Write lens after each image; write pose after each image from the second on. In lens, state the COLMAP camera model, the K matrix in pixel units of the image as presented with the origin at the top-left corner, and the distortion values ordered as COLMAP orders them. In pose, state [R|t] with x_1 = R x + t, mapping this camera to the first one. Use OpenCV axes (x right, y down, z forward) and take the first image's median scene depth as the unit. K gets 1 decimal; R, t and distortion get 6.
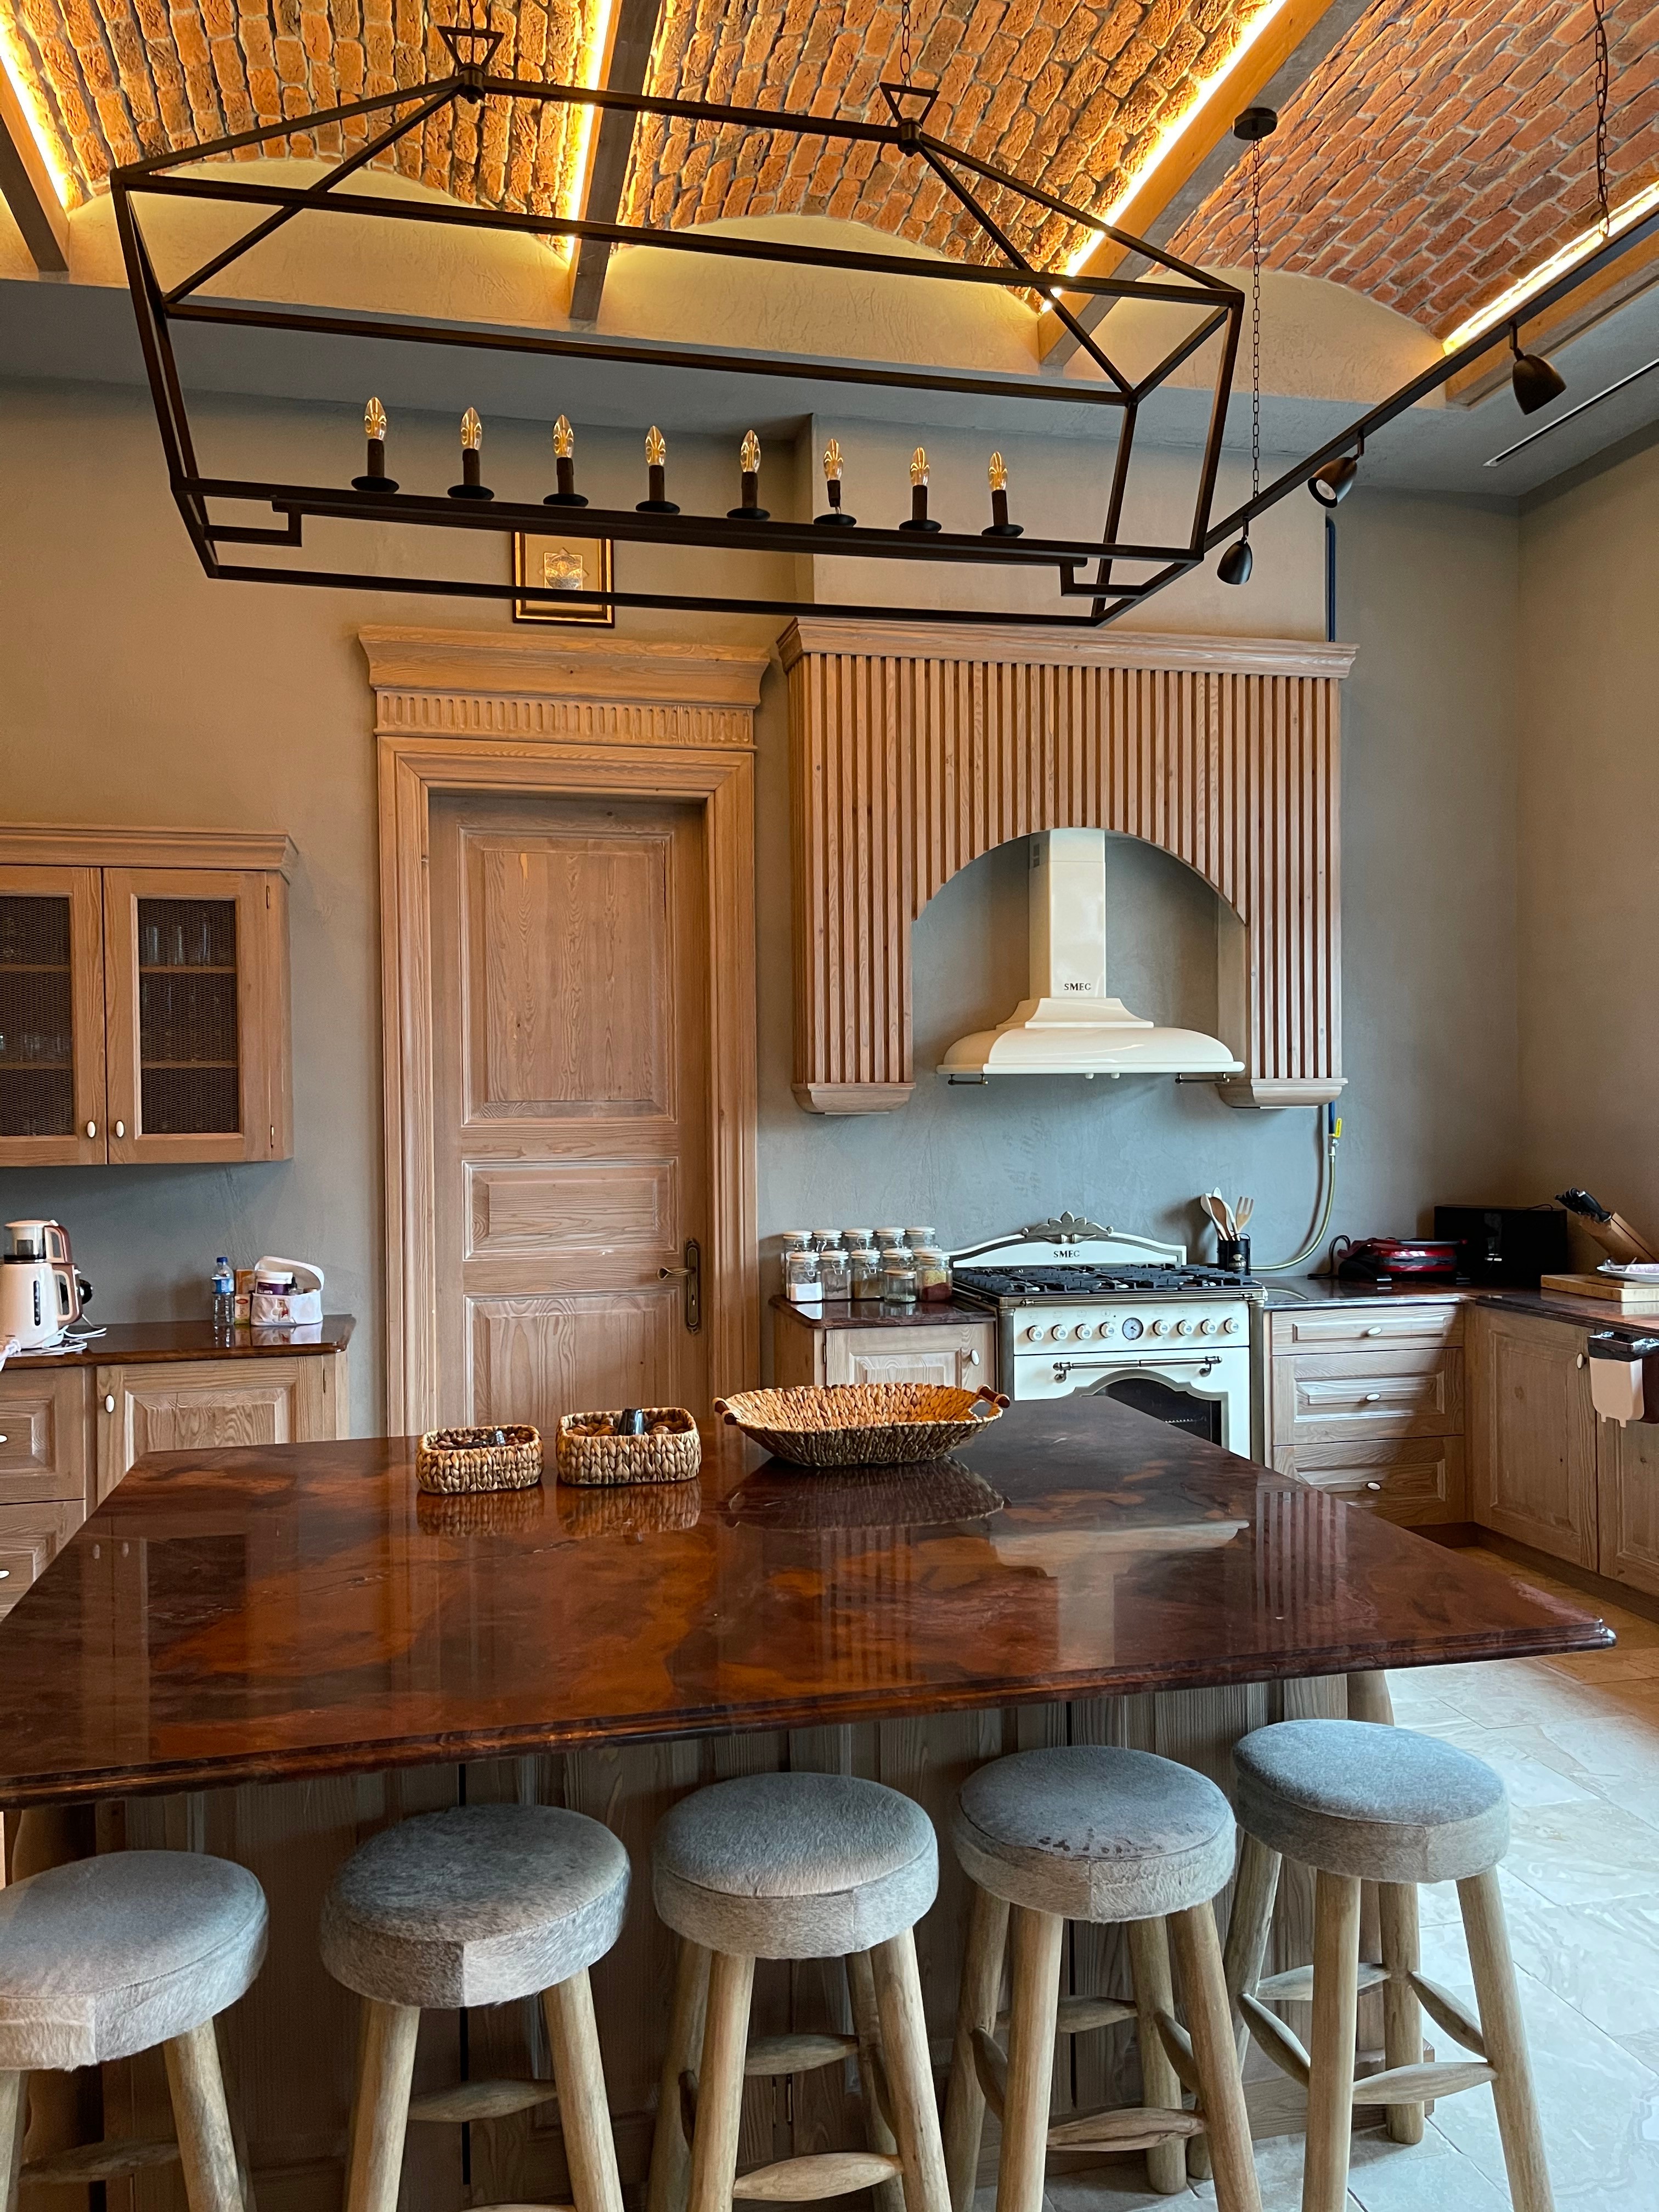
lens RADIAL K [[1661.8, 0, 832.0], [0, 1661.8, 1122.4], [0, 0, 1]] dist [0.071348, -0.096185]
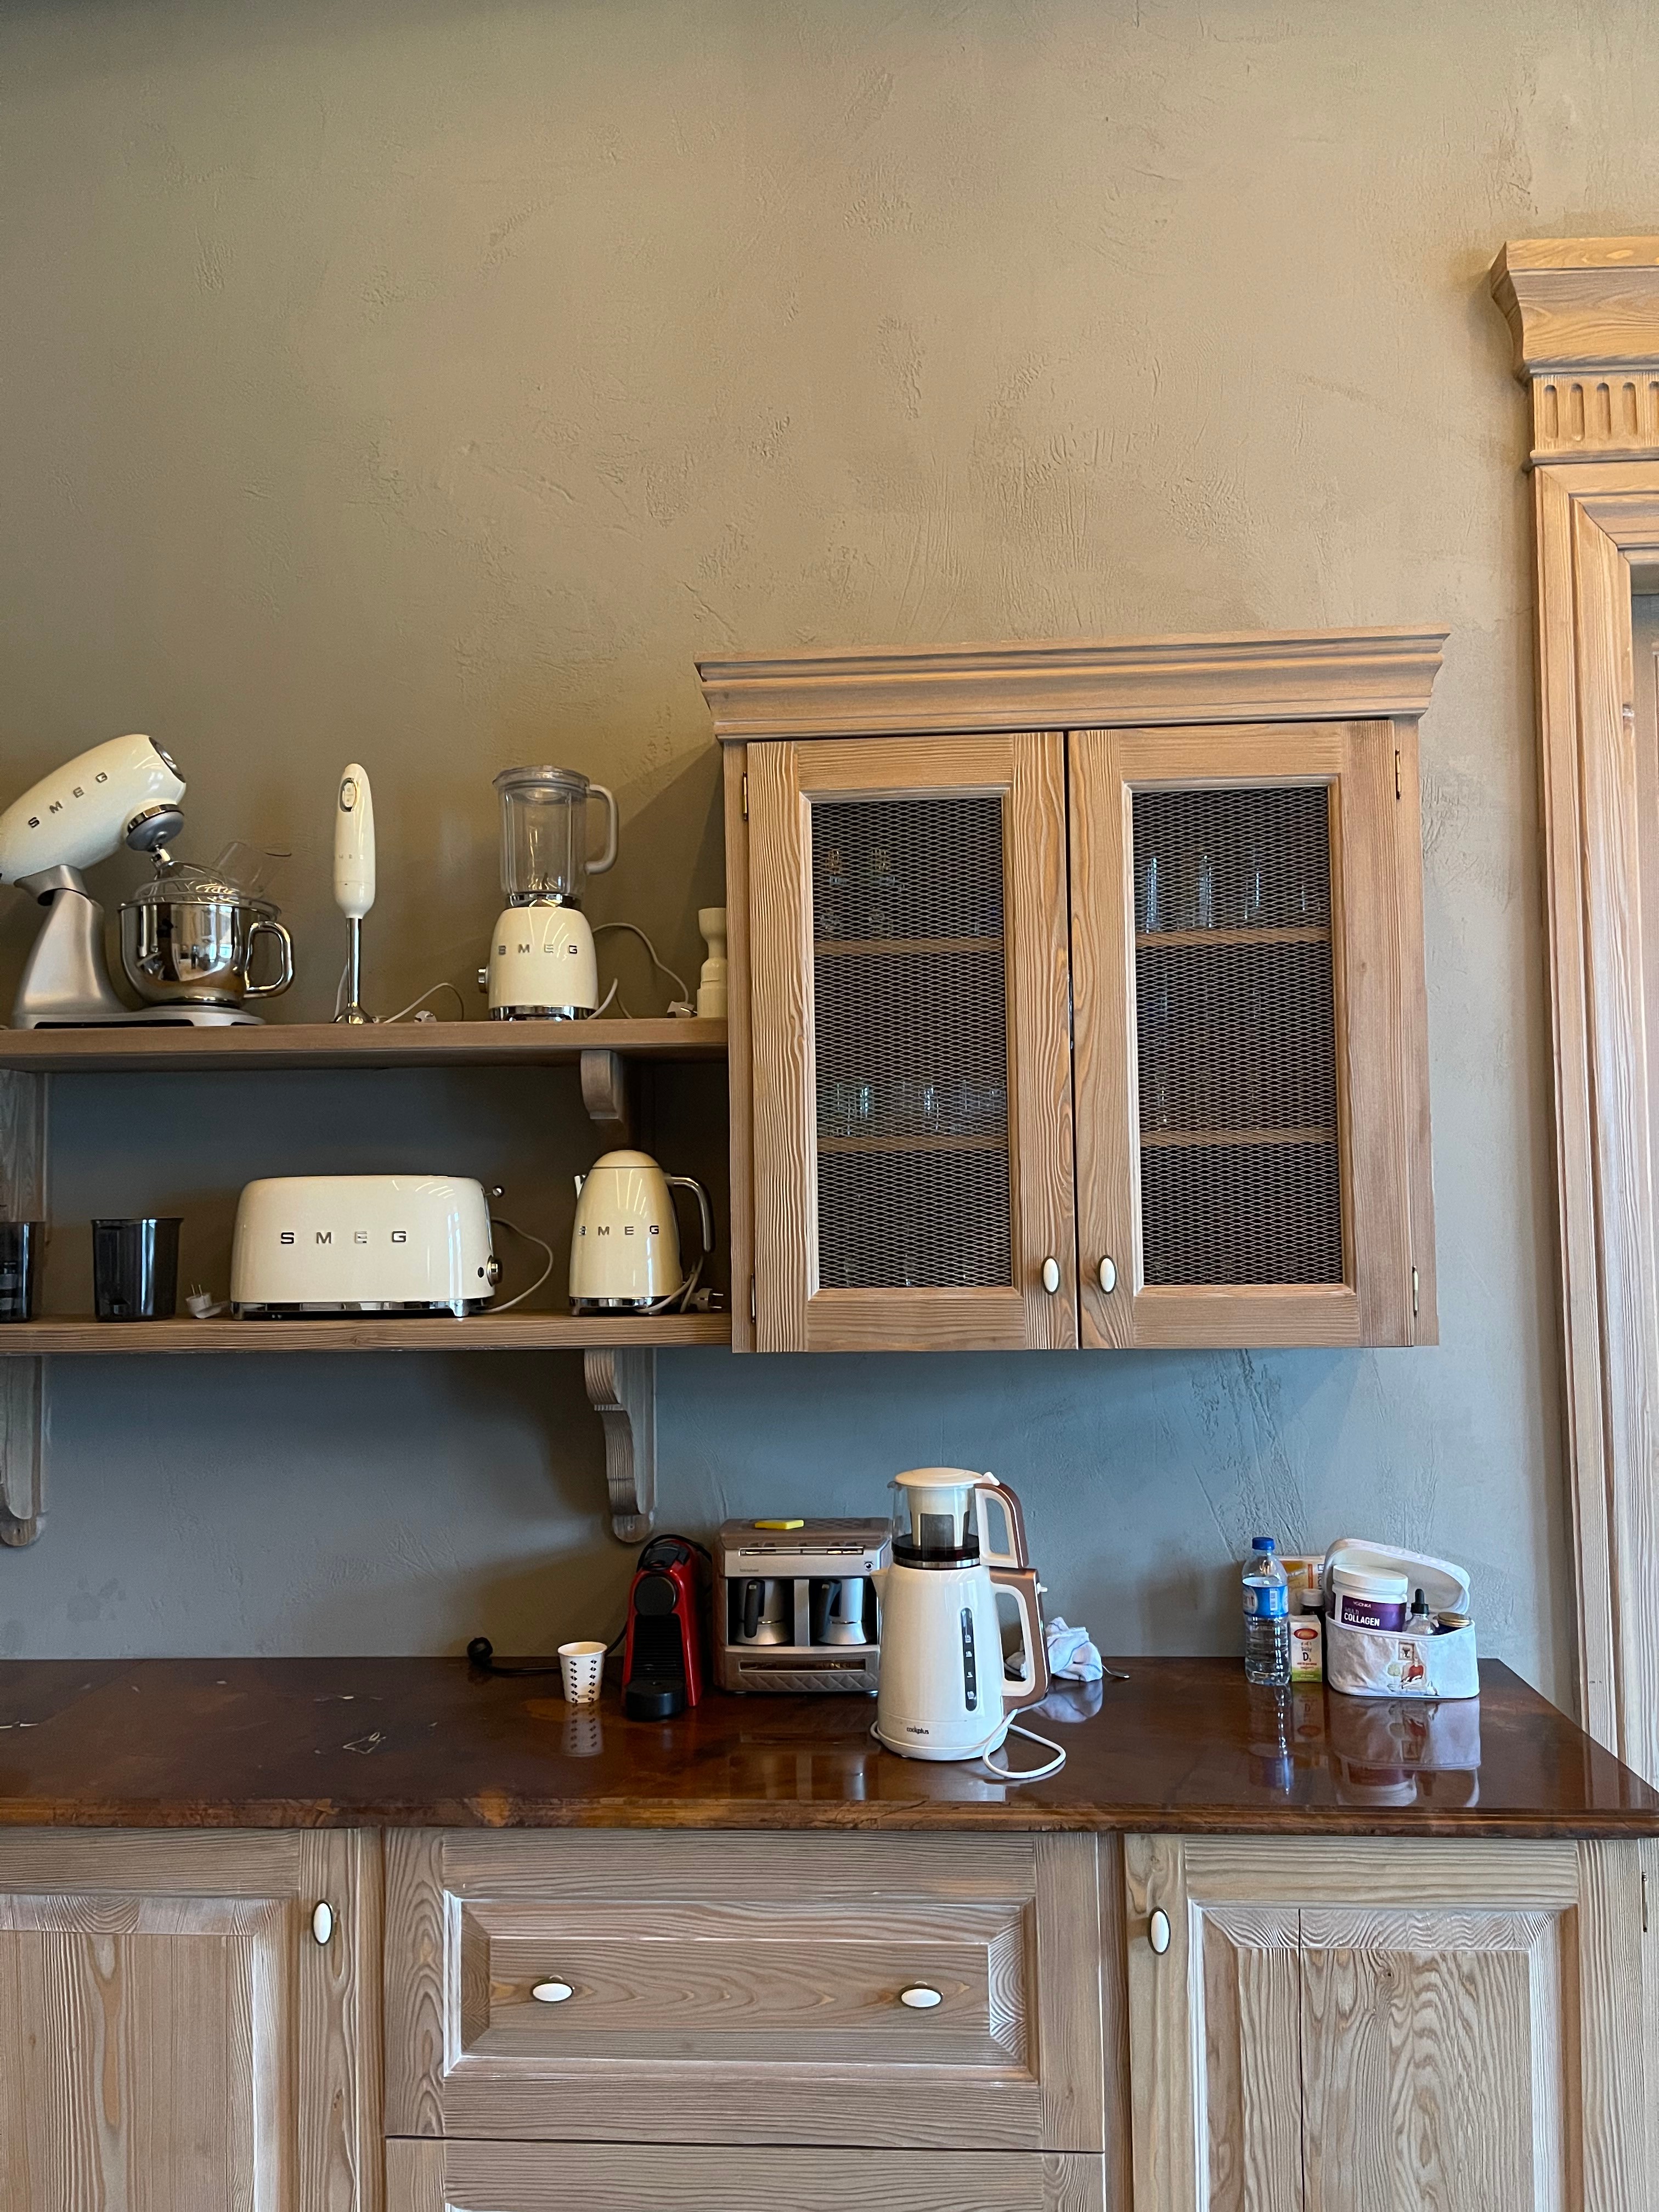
lens RADIAL K [[1661.8, 0, 829.0], [0, 1661.8, 1115.0], [0, 0, 1]] dist [0.071348, -0.096185]
pose [[0.957550, -0.019701, -0.287595, -0.343959], [0.001885, 0.998068, -0.062096, -0.011317], [0.288263, 0.058918, 0.955737, 0.498784]]
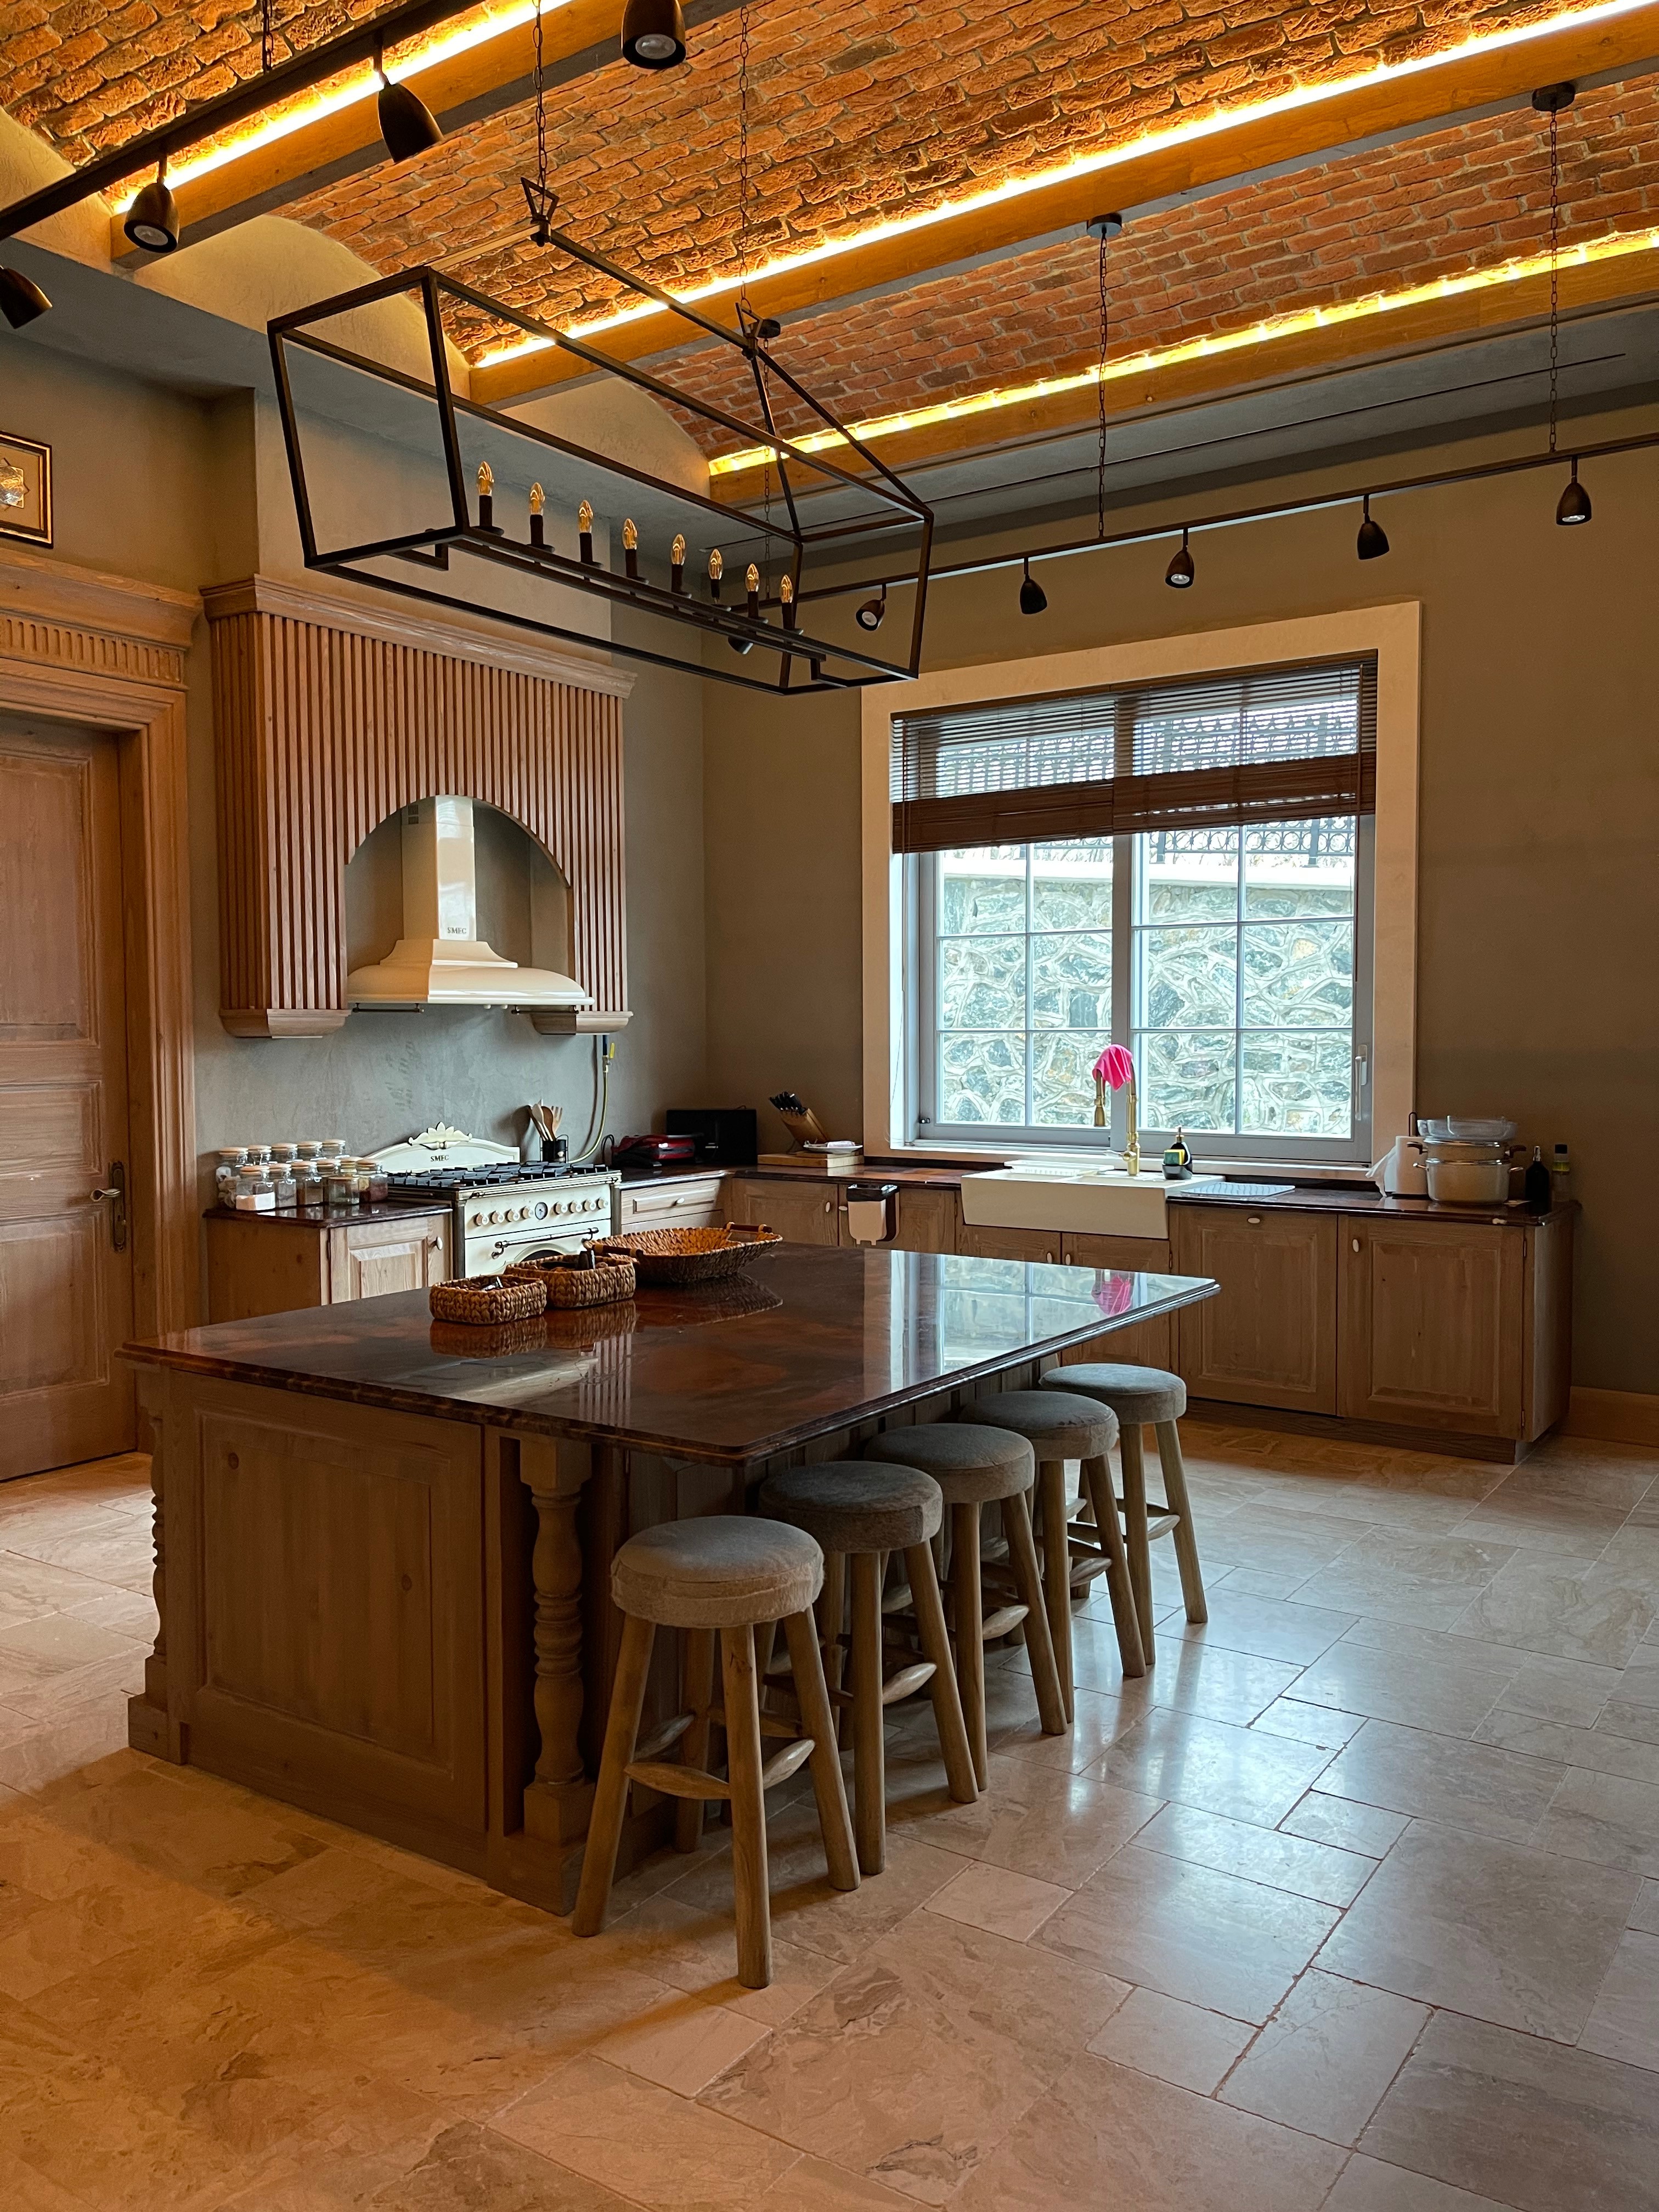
lens RADIAL K [[1661.8, 0, 839.6], [0, 1661.8, 1107.6], [0, 0, 1]] dist [0.071348, -0.096185]
pose [[0.737806, -0.027836, 0.674439, -0.499857], [0.009706, 0.999484, 0.030634, 0.011451], [-0.674943, -0.016056, 0.737695, -0.065648]]
